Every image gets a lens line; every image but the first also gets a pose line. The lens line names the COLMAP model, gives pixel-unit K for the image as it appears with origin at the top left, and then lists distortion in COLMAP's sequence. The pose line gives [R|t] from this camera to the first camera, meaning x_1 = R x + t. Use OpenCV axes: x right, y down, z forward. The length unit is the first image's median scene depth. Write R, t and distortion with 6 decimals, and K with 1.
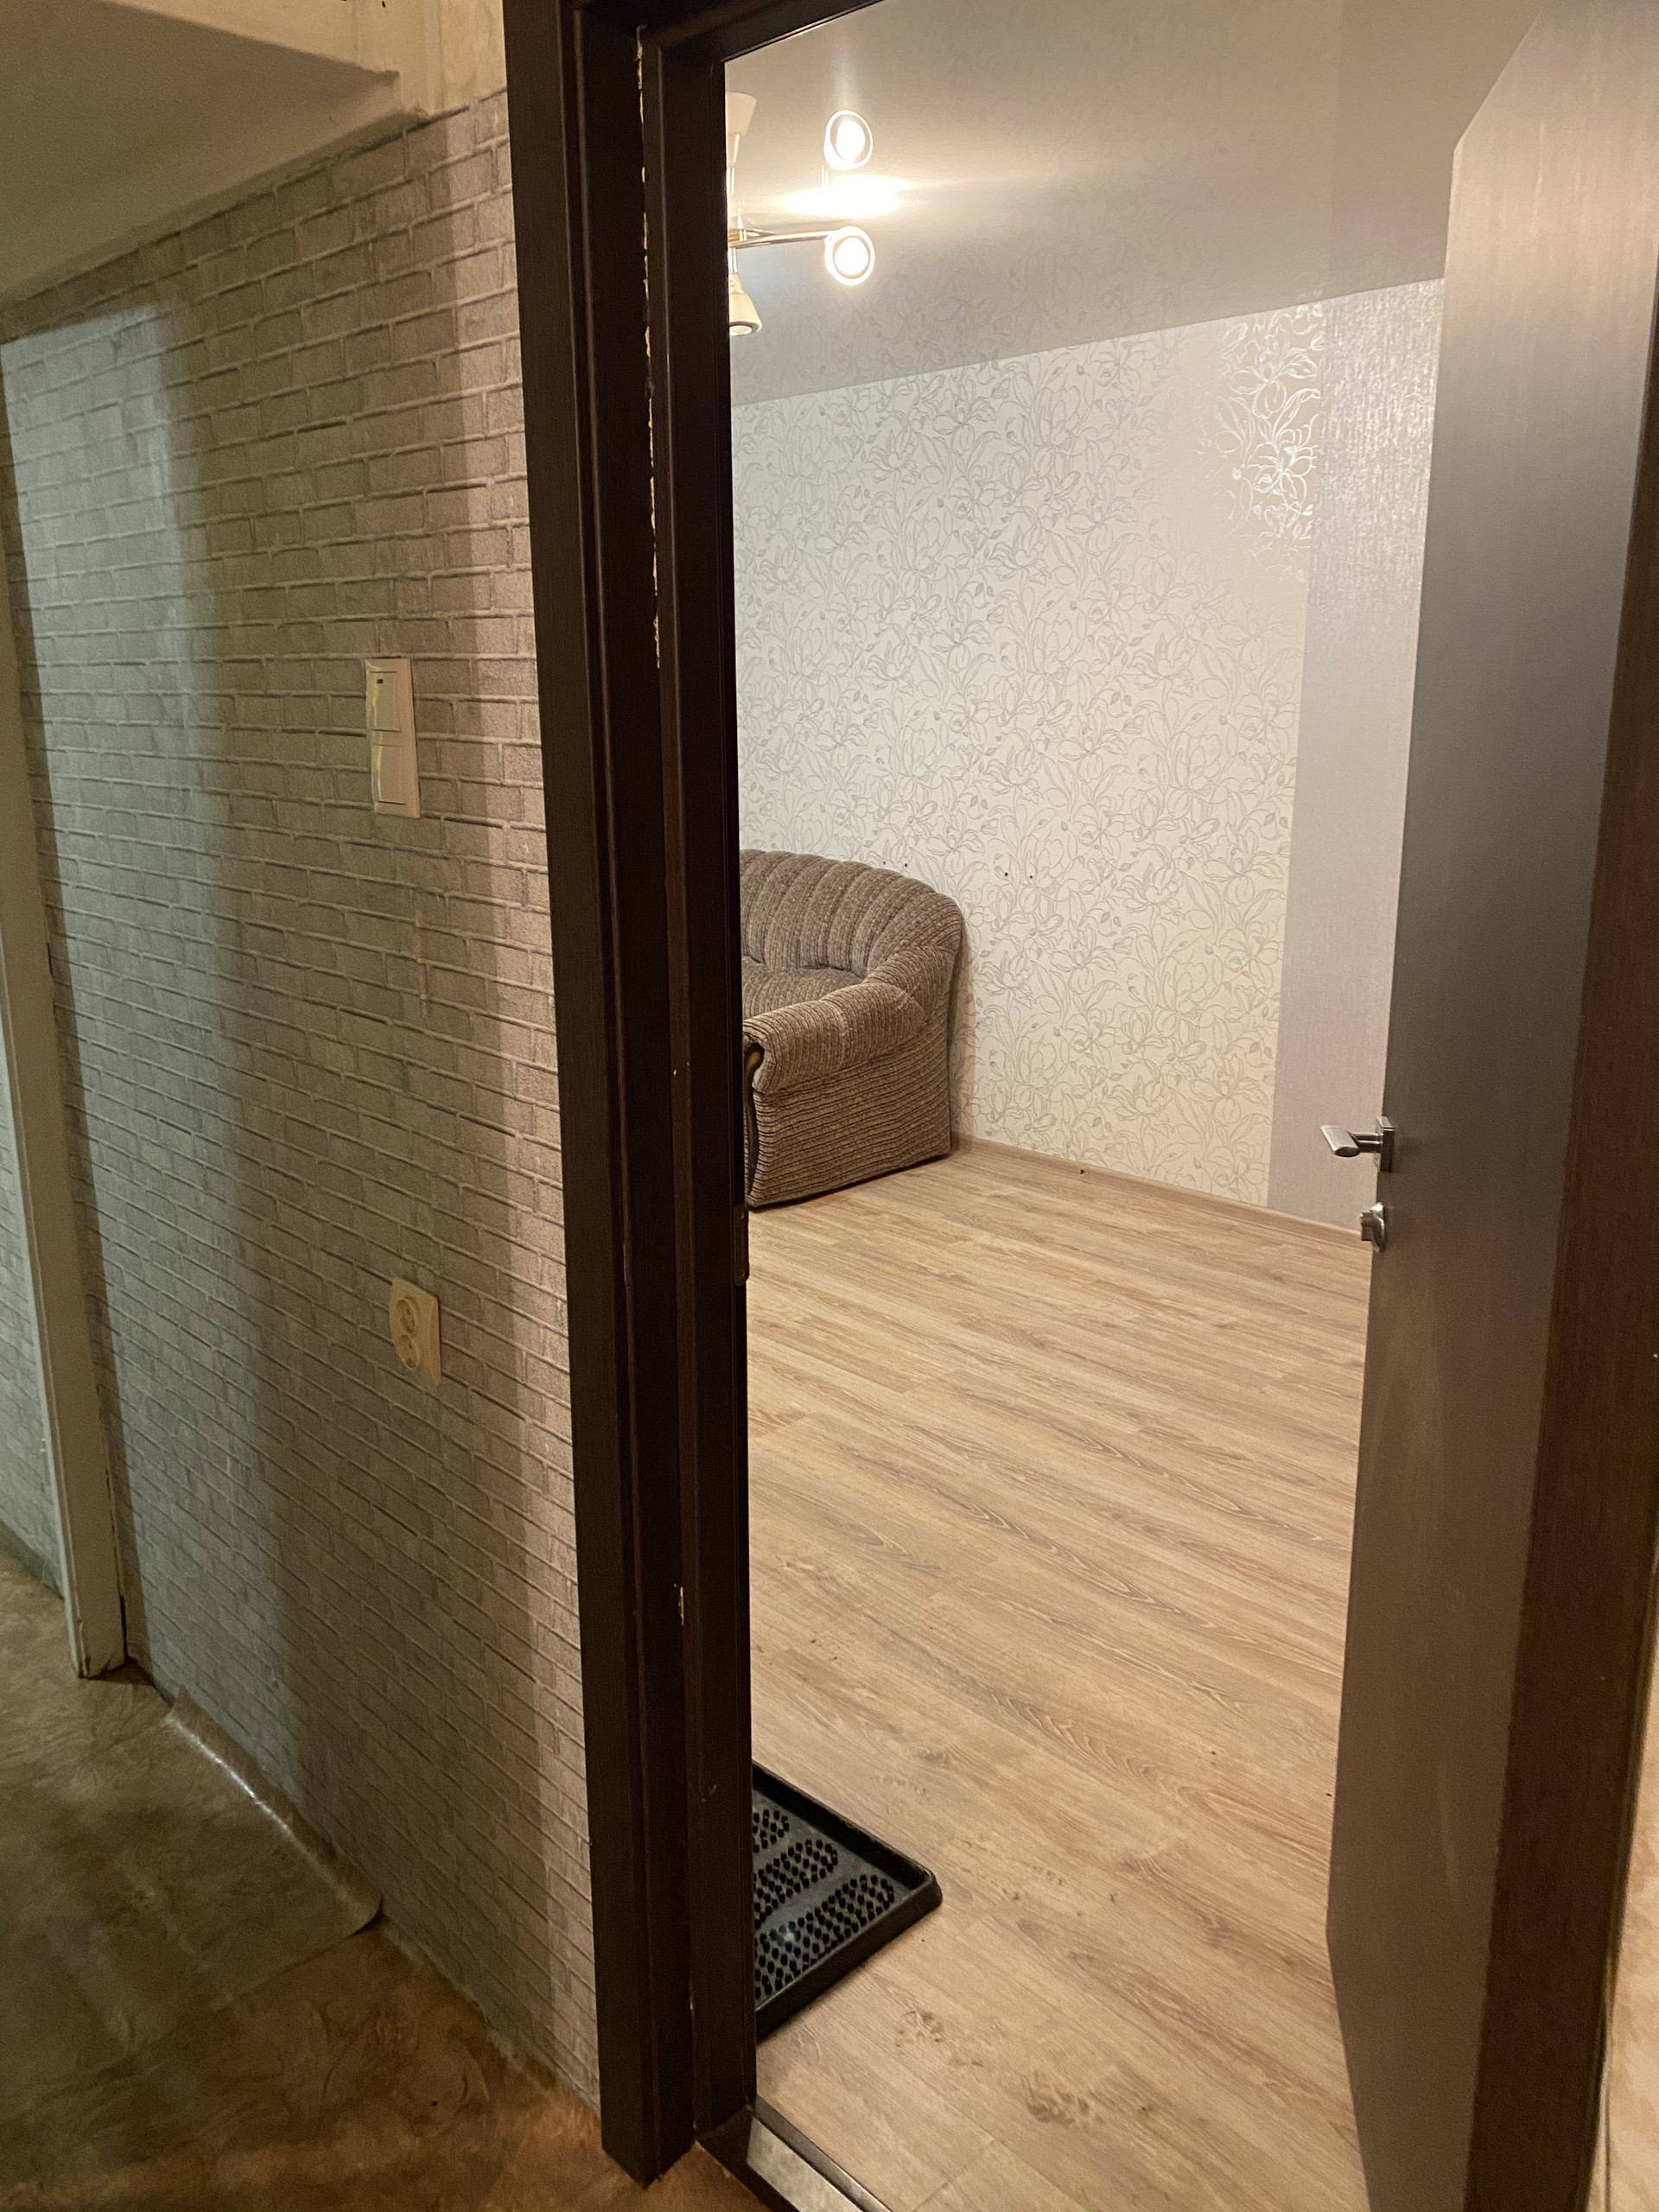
lens RADIAL K [[1717.5, 0, 821.2], [0, 1717.5, 1092.8], [0, 0, 1]] dist [0.069250, -0.070821]
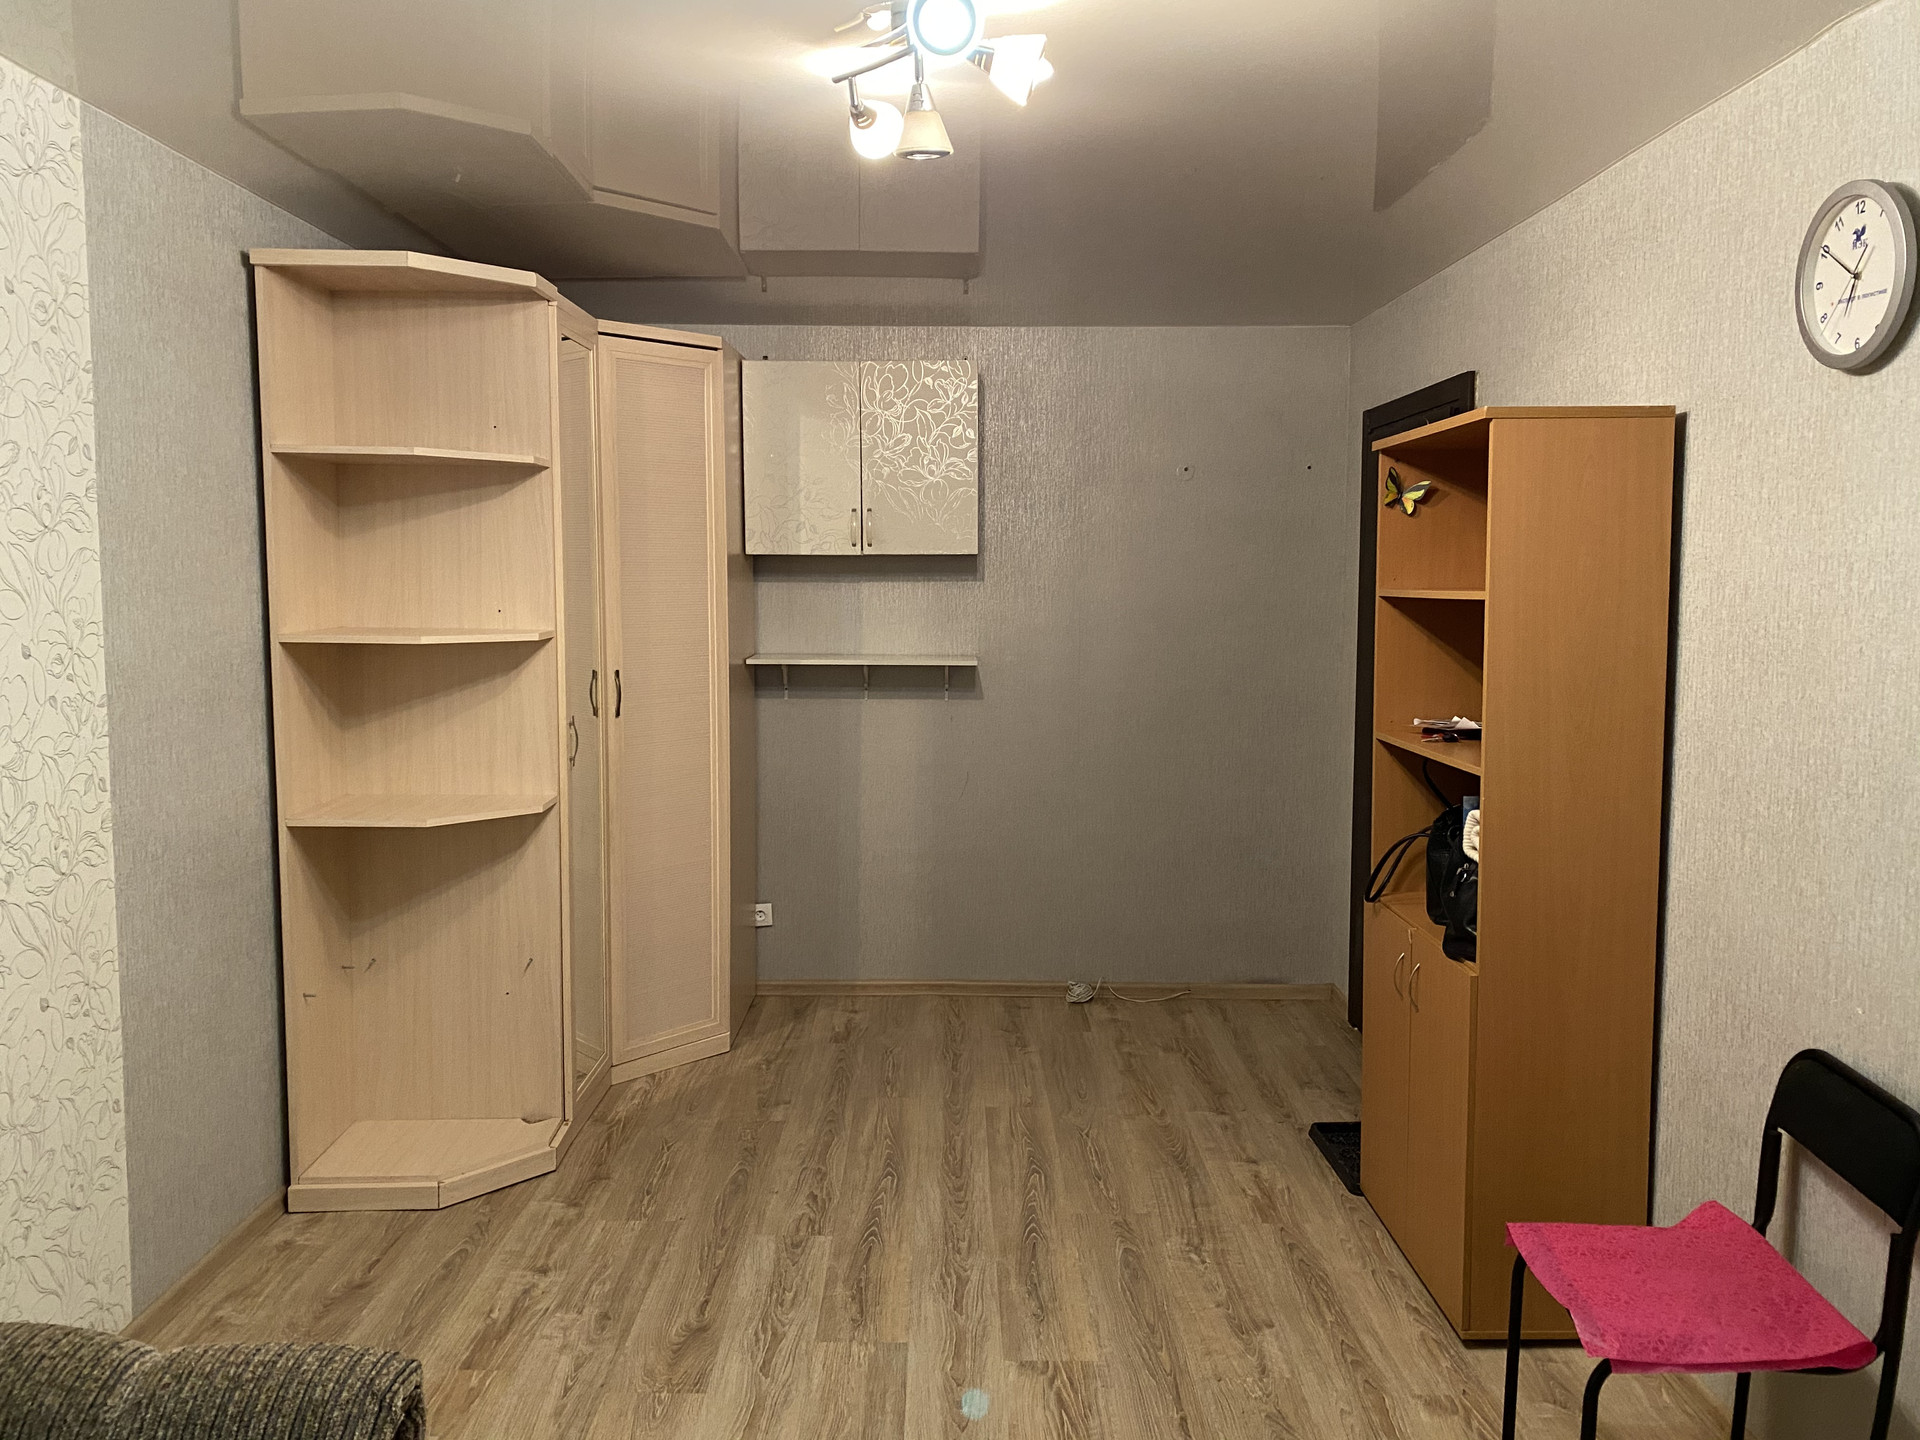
lens RADIAL K [[1490.8, 0, 943.8], [0, 1490.8, 713.9], [0, 0, 1]] dist [0.069250, -0.070821]
pose [[-0.735840, -0.059609, 0.674527, -0.373526], [0.156898, 0.954002, 0.255466, -0.265858], [-0.658728, 0.293814, -0.692640, 1.098882]]
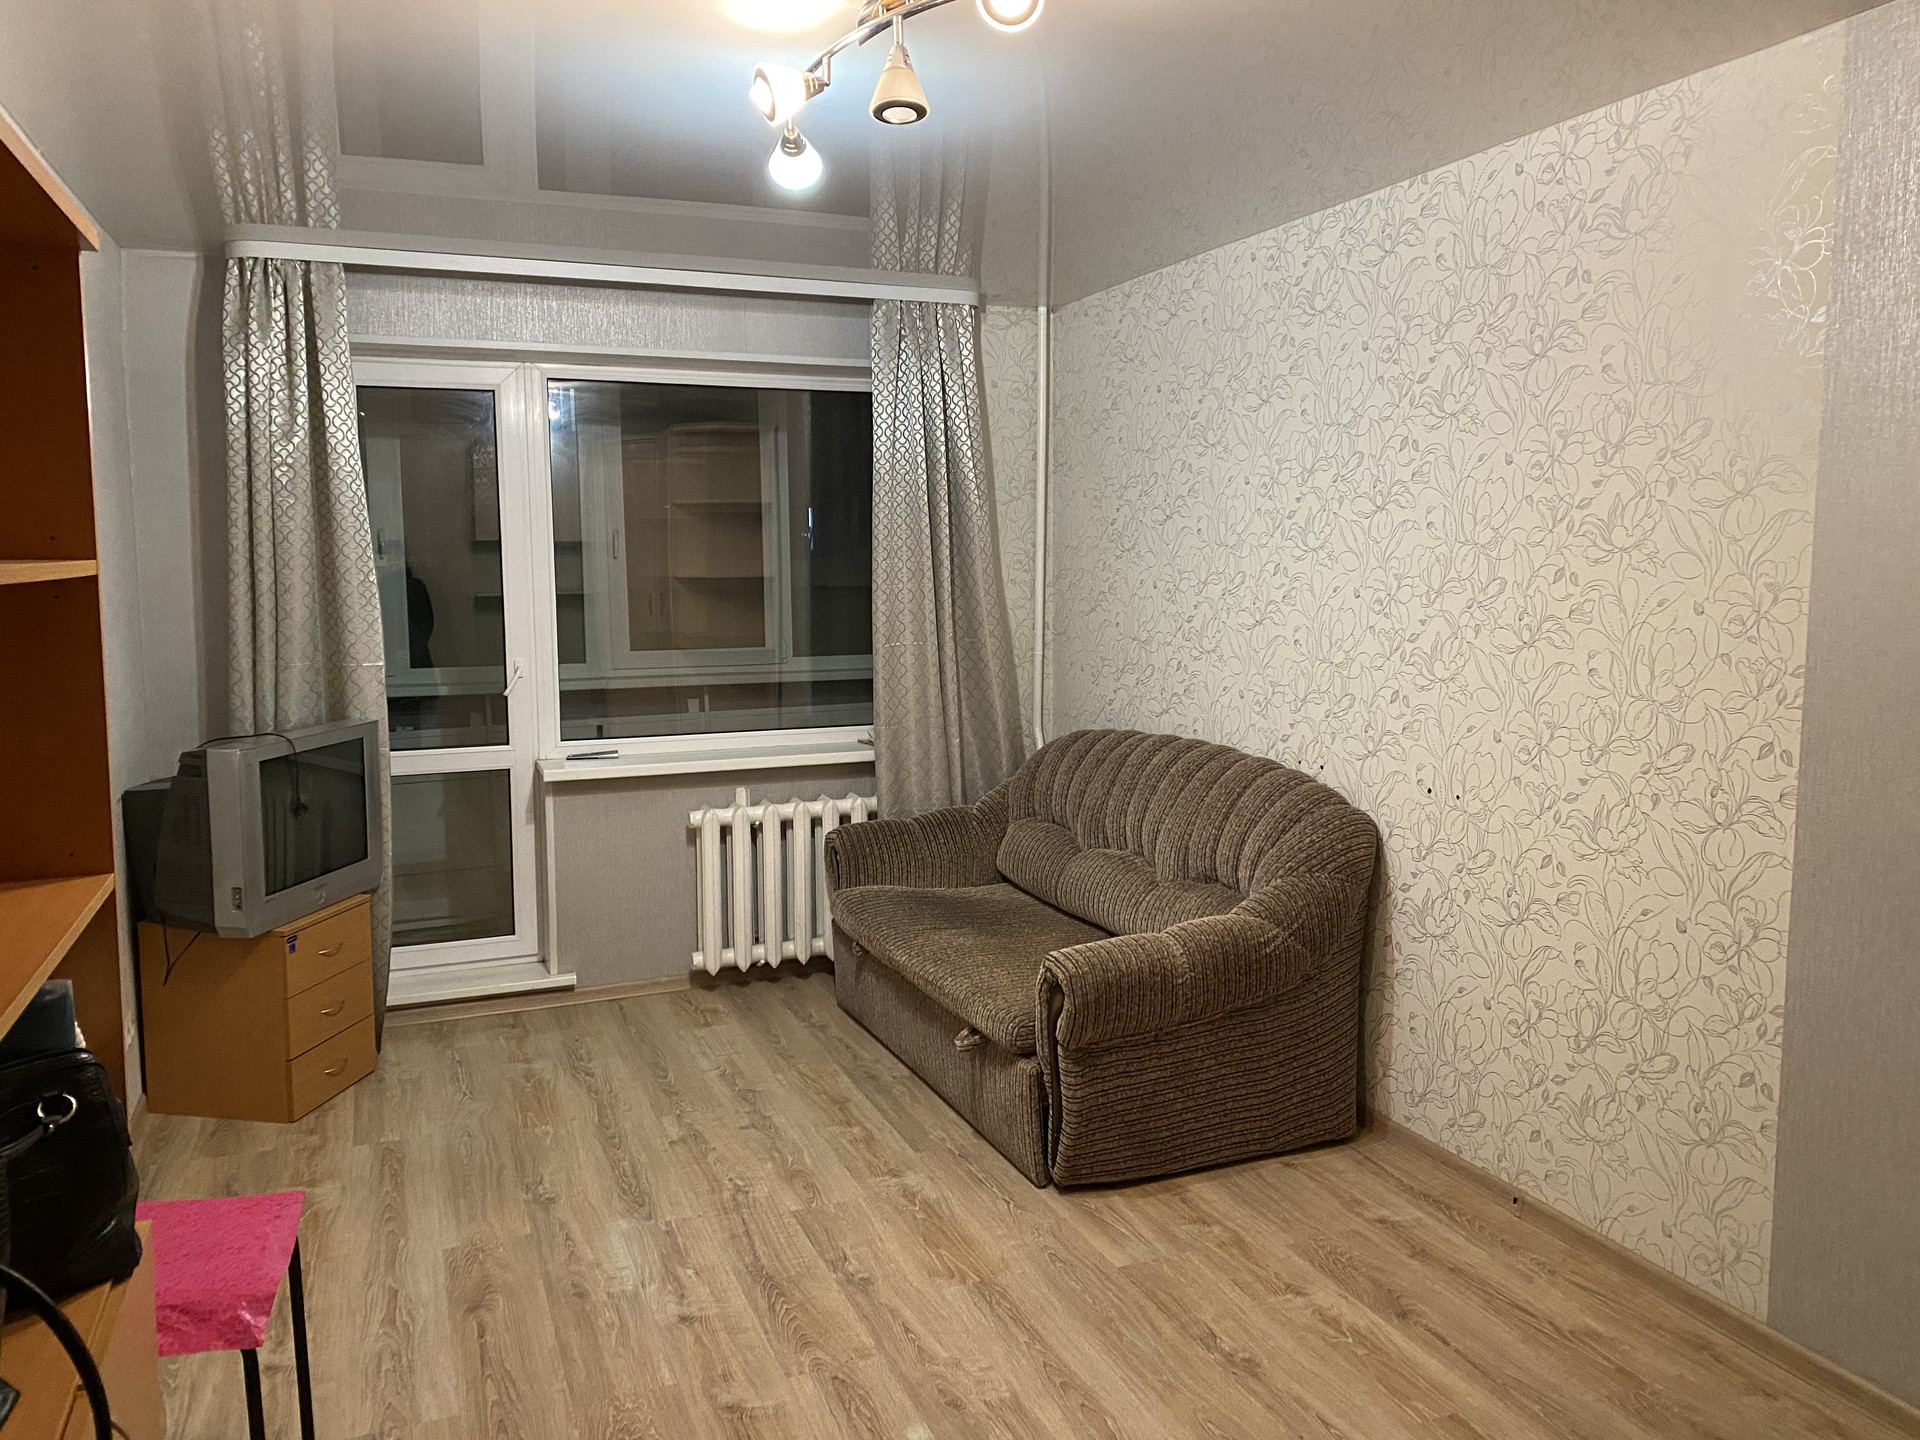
lens RADIAL K [[1490.8, 0, 953.9], [0, 1490.8, 690.9], [0, 0, 1]] dist [0.069250, -0.070821]
pose [[0.935361, 0.043453, -0.351016, 0.154971], [-0.094100, 0.987230, -0.128538, -0.068555], [0.340948, 0.153260, 0.927505, 0.304043]]
